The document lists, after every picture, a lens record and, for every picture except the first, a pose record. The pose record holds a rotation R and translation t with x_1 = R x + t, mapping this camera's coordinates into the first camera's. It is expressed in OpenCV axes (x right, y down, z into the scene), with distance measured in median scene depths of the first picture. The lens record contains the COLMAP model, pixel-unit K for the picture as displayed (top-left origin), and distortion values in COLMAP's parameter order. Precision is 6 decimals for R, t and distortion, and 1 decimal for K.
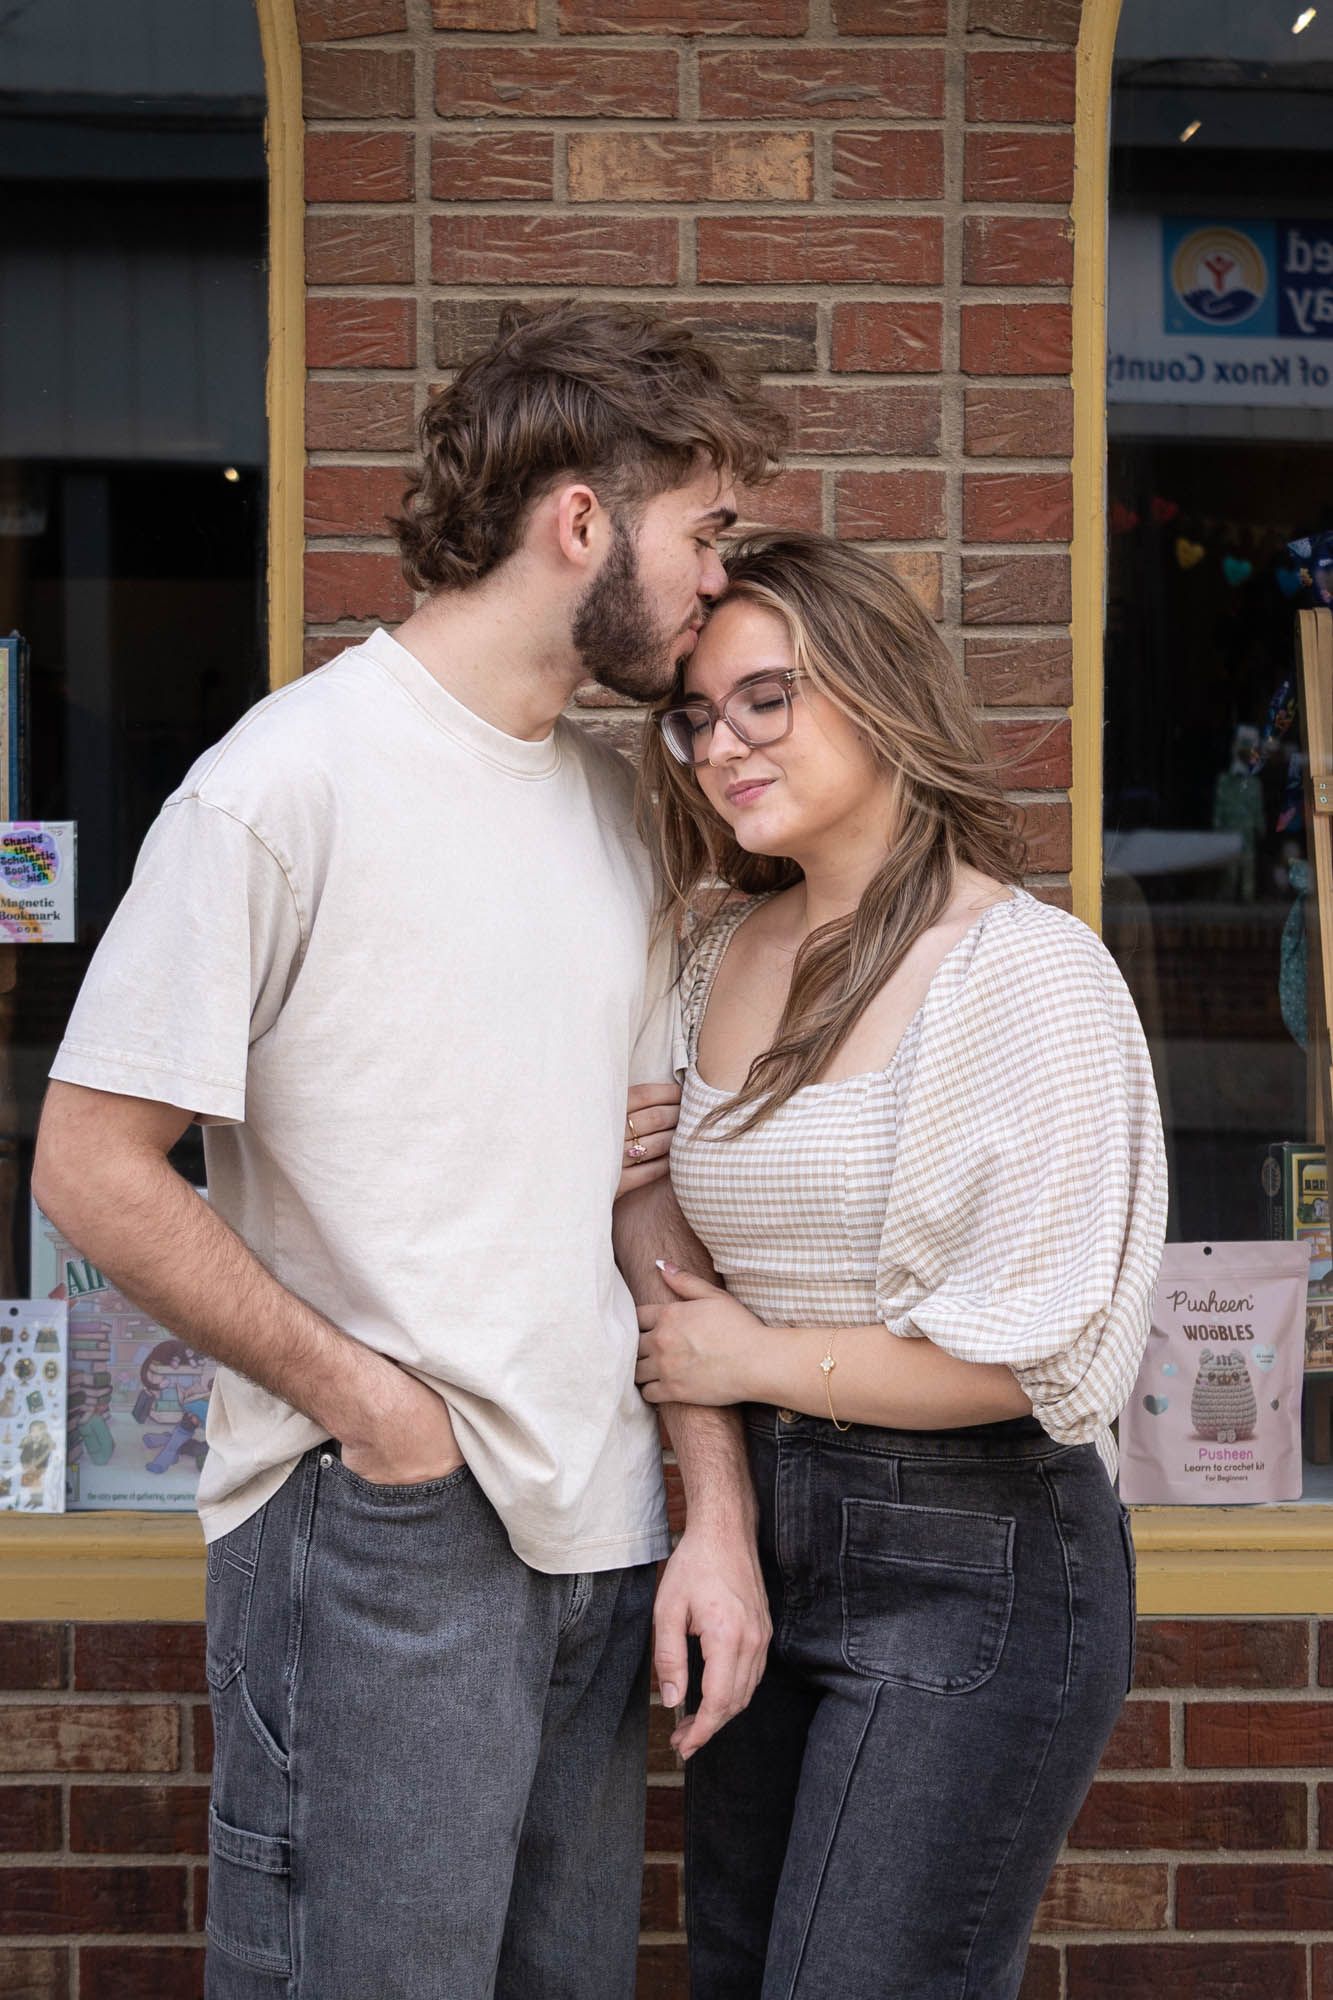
lens RADIAL K [[2625.0, 0, 666.5], [0, 2625.0, 1000.0], [0, 0, 1]] dist [-0.013866, -0.023616]
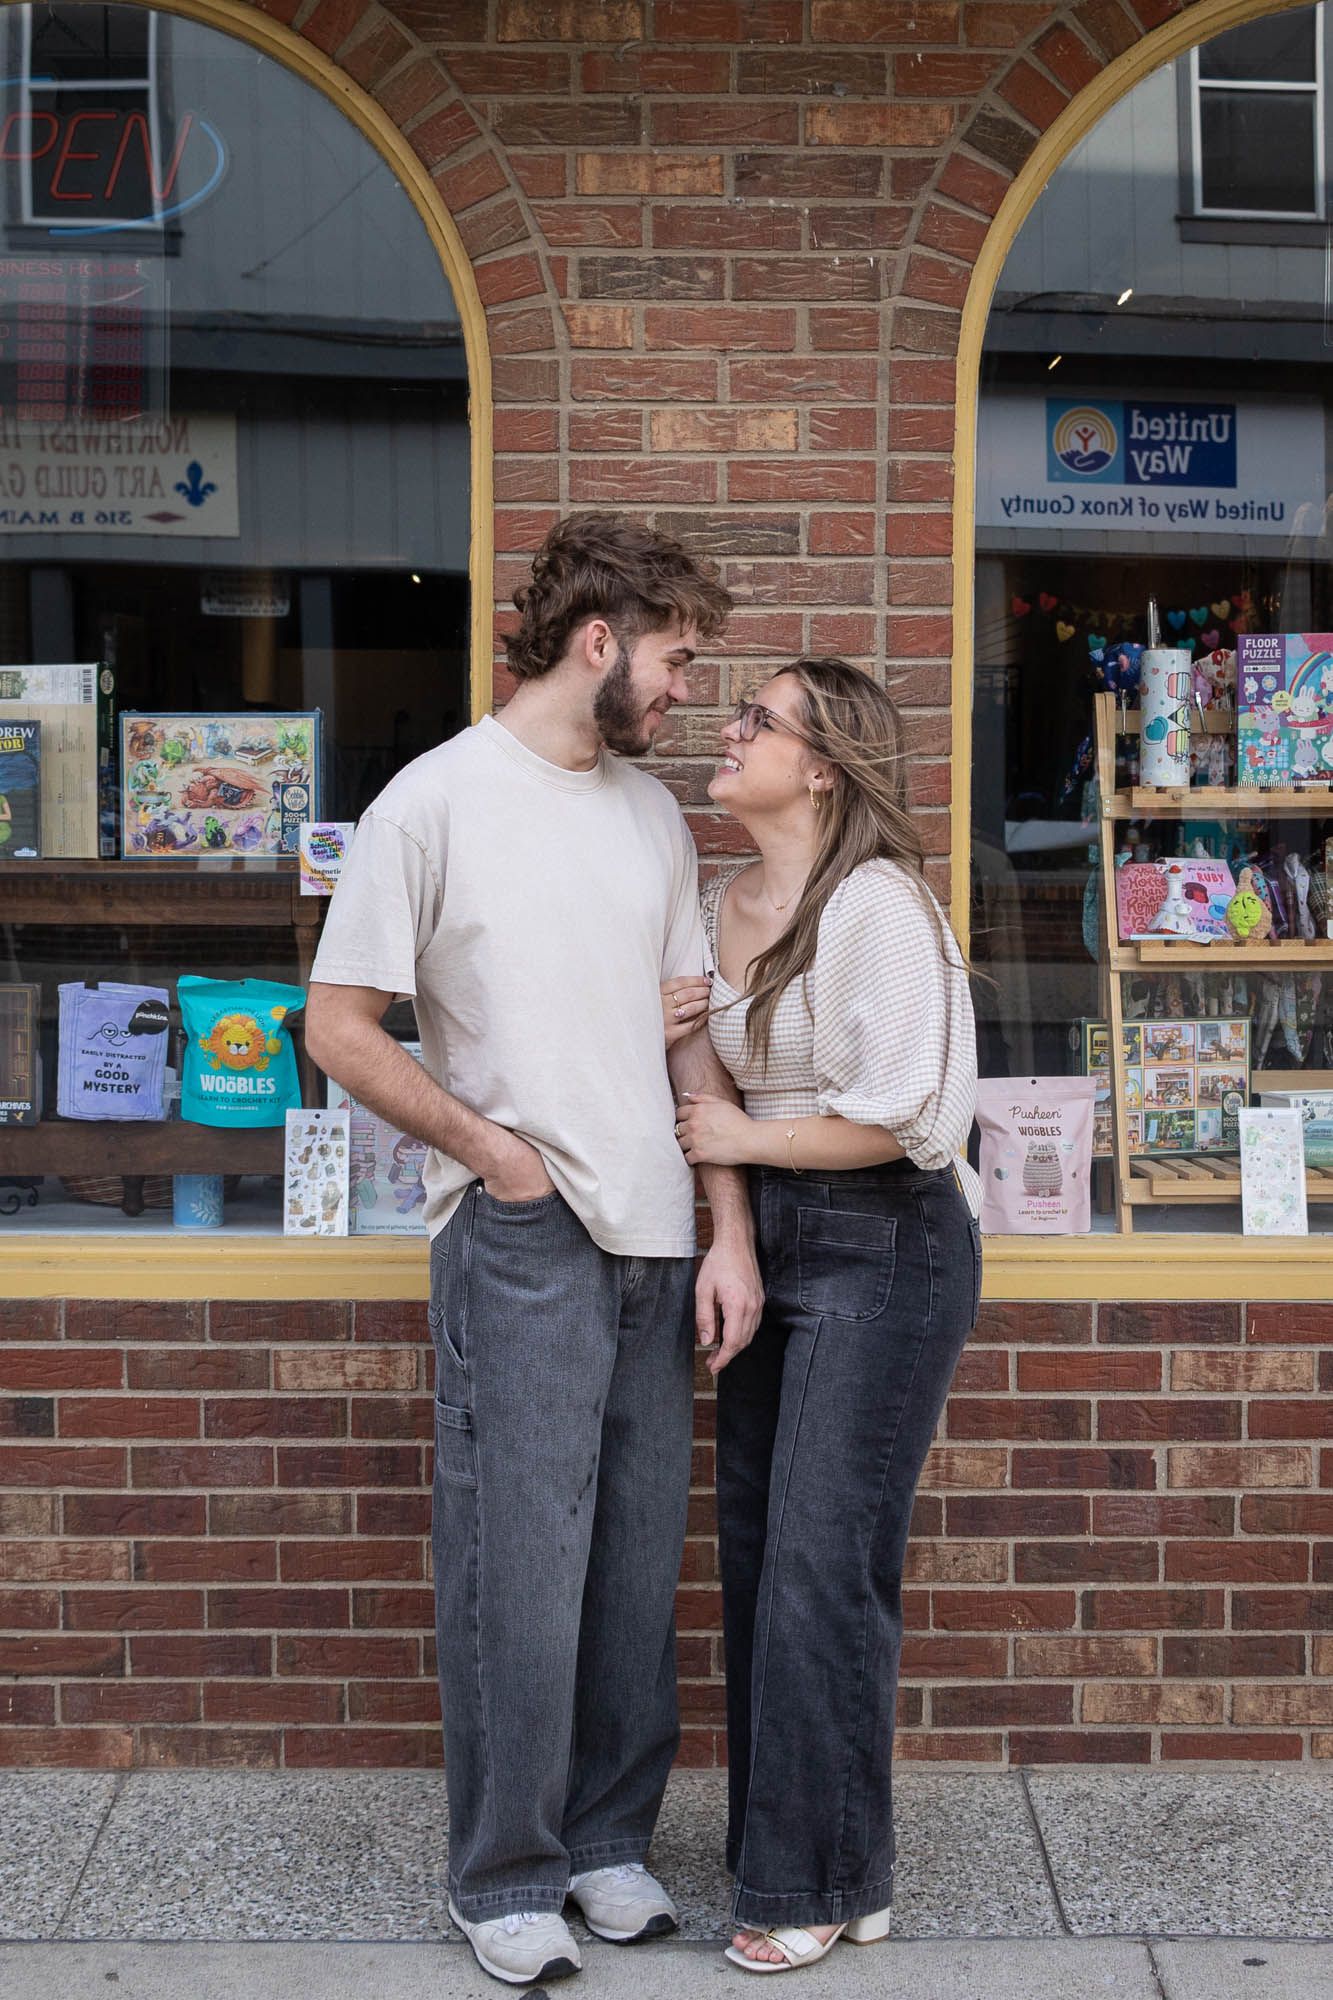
lens RADIAL K [[3314.3, 0, 670.1], [0, 3314.3, 1052.7], [0, 0, 1]] dist [0.134734, -0.399441]
pose [[0.999923, 0.002796, -0.012063, 0.001246], [-0.002436, 0.999553, 0.029796, 0.014997], [0.012141, -0.029765, 0.999483, -1.121286]]
